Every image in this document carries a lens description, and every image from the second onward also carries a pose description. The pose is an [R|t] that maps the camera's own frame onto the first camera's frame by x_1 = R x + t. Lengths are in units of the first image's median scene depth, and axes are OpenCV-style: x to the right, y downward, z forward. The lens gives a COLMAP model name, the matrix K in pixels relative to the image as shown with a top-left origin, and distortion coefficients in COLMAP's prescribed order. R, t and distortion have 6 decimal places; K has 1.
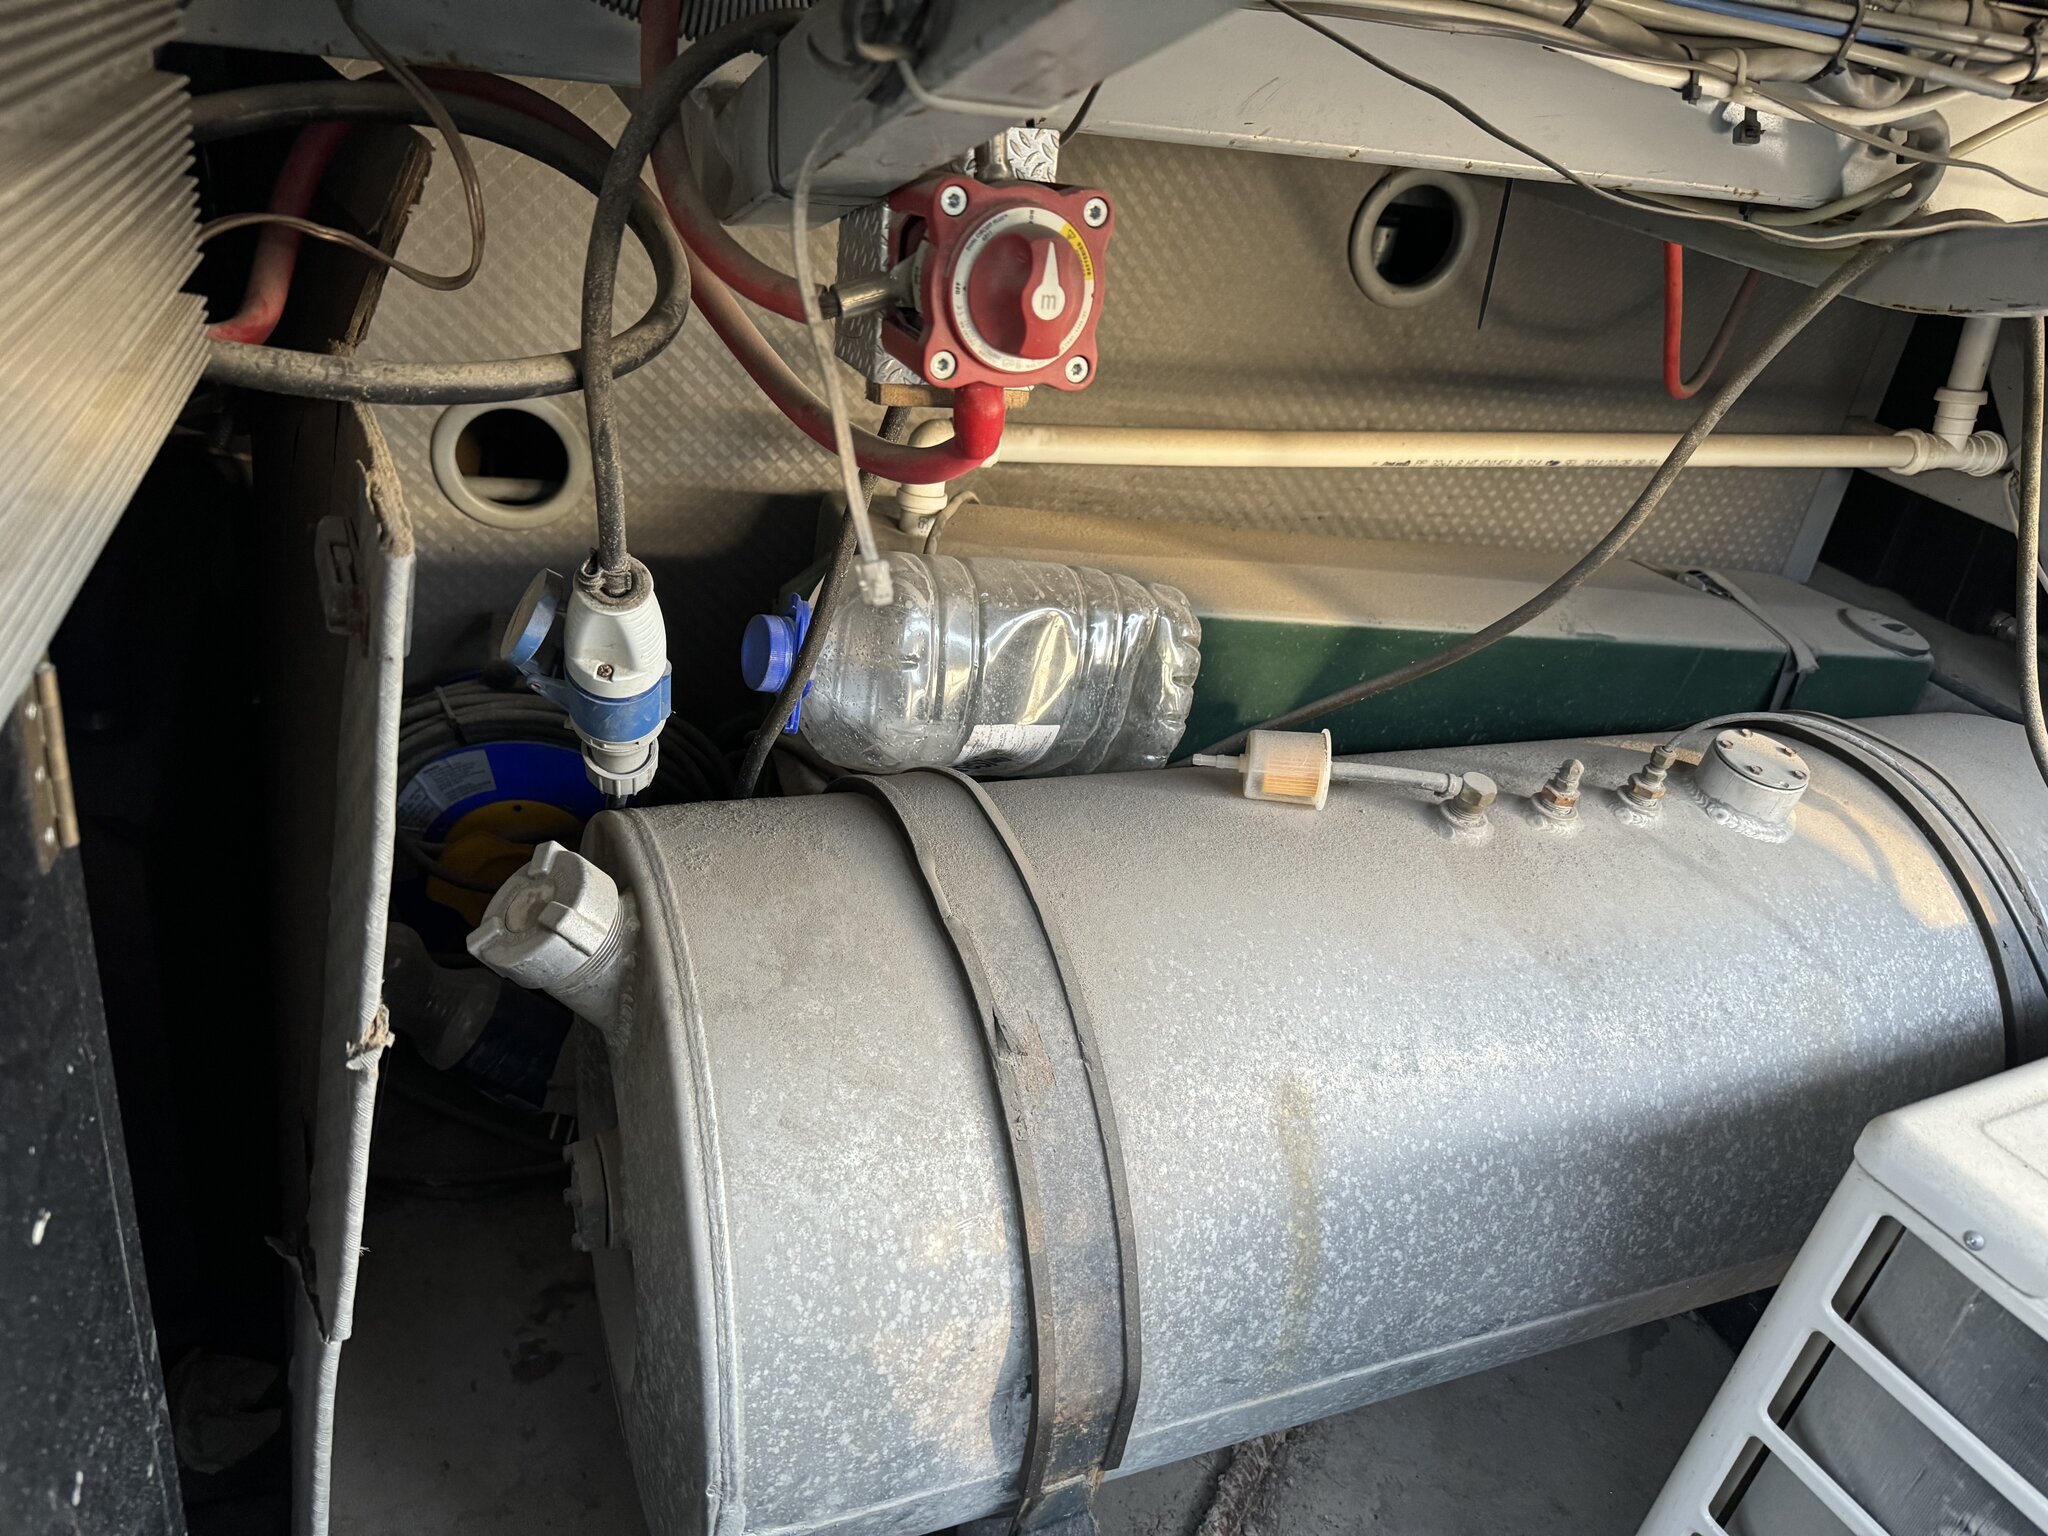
lens RADIAL K [[1443.2, 0, 1030.1], [0, 1443.2, 776.1], [0, 0, 1]] dist [0.154741, -0.206515]
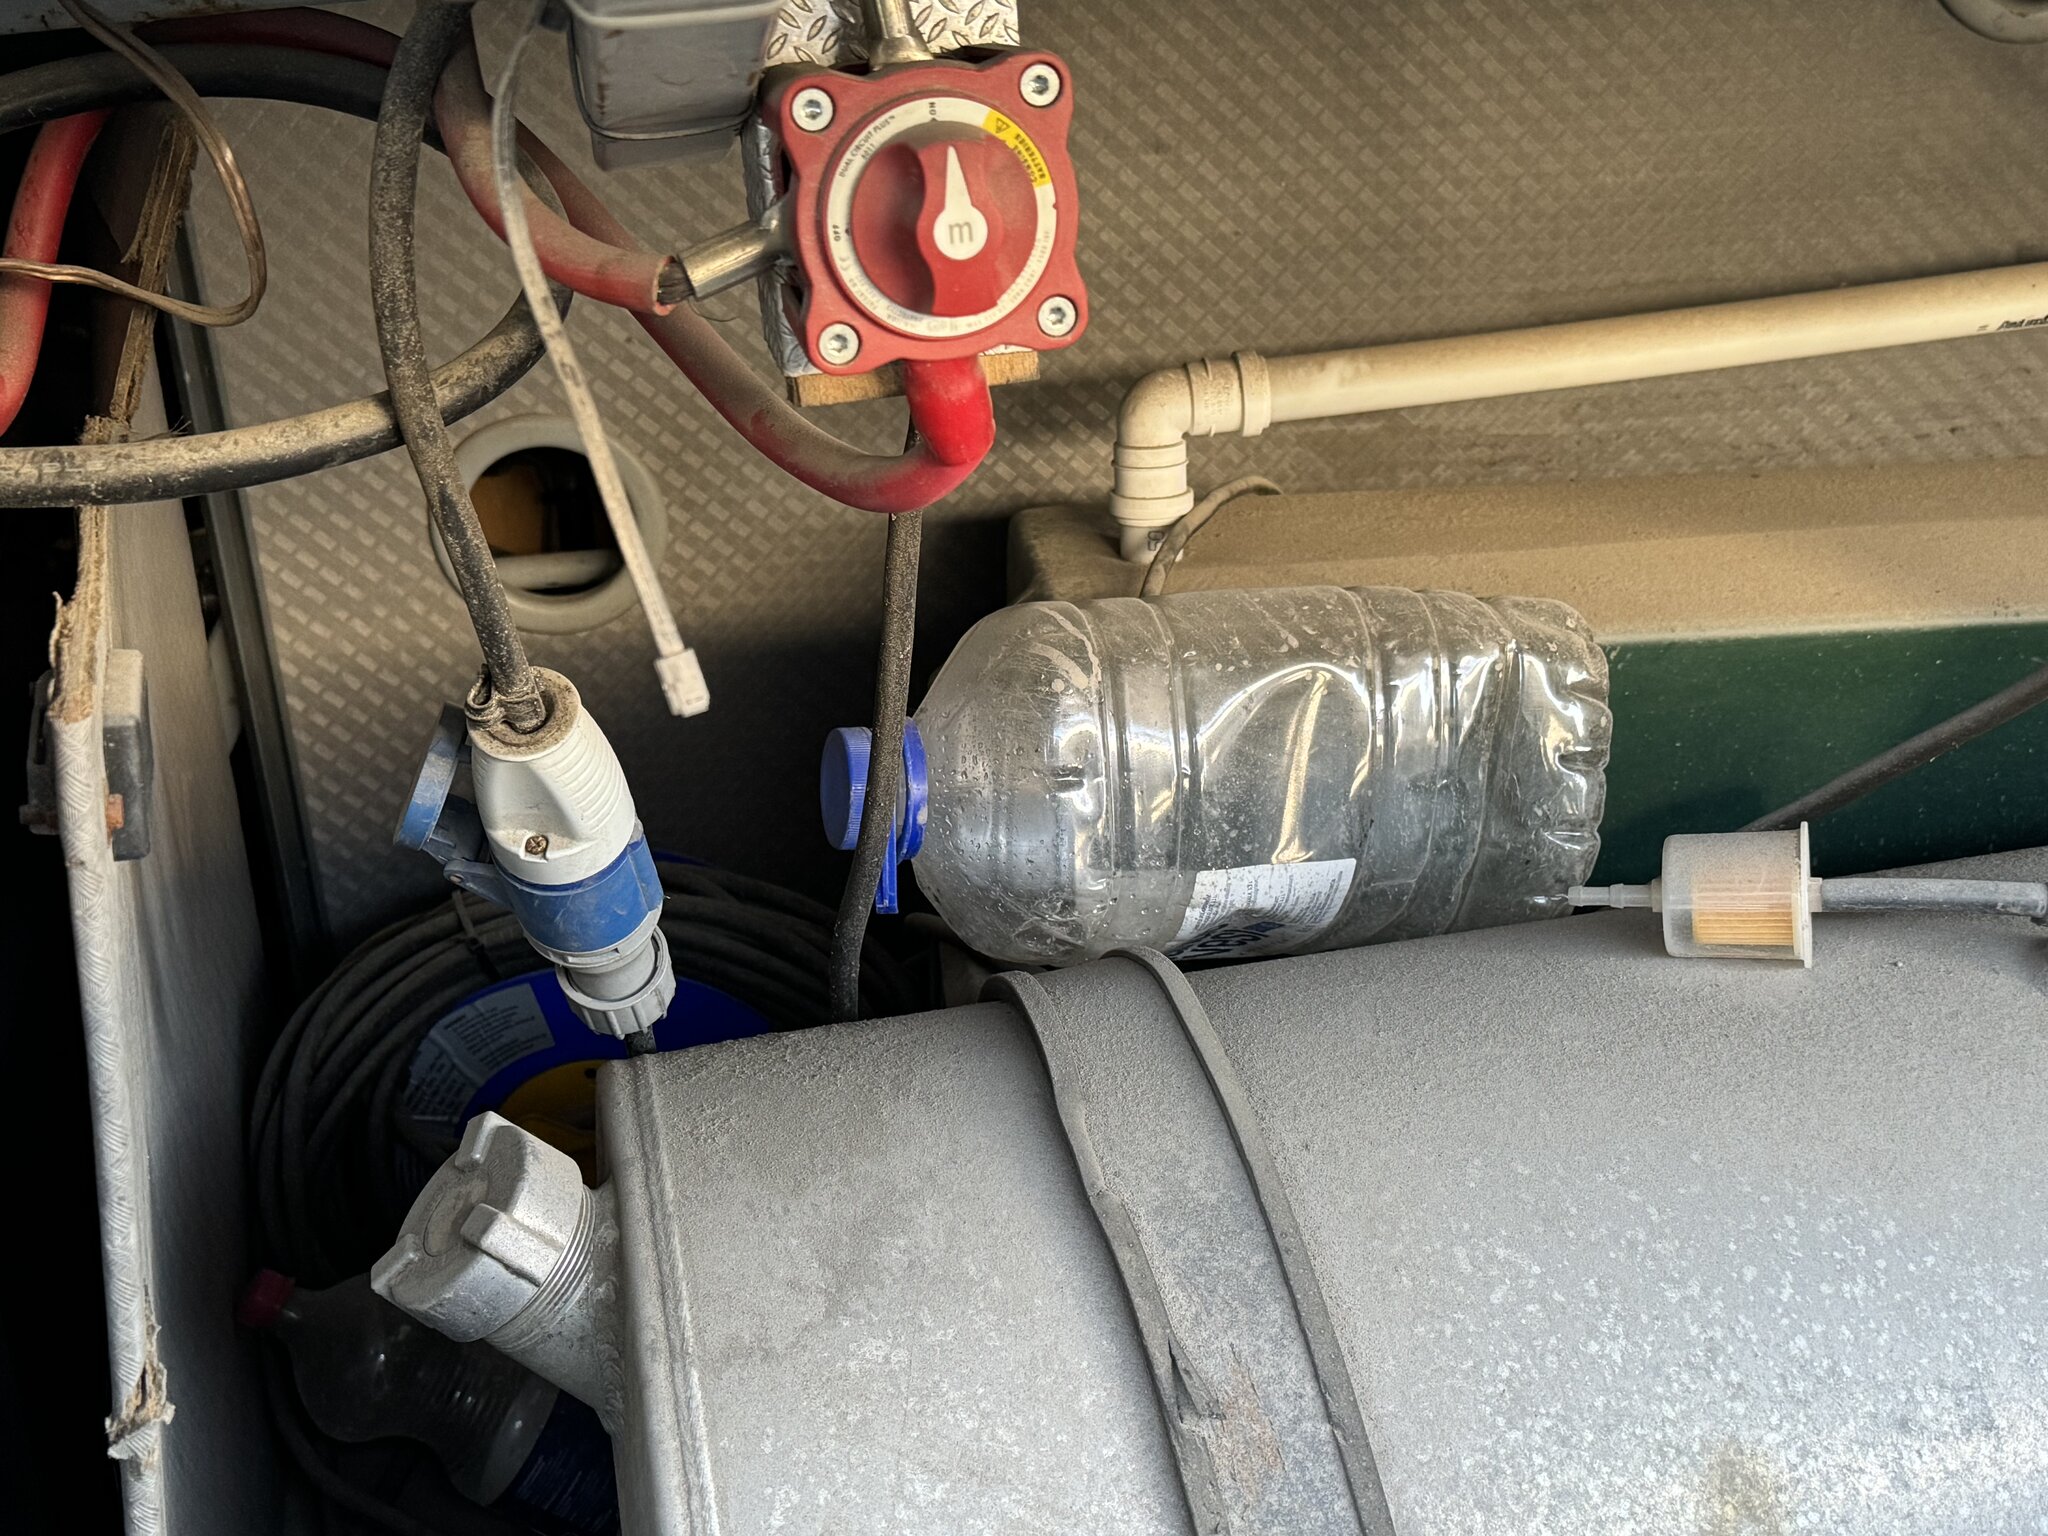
lens RADIAL K [[2674.9, 0, 1024.0], [0, 2674.9, 768.0], [0, 0, 1]] dist [0.203269, -0.481186]
pose [[0.961045, -0.102972, -0.256496, 0.225406], [0.081976, 0.992446, -0.091272, 0.021523], [0.263957, 0.066690, 0.962226, -0.105016]]
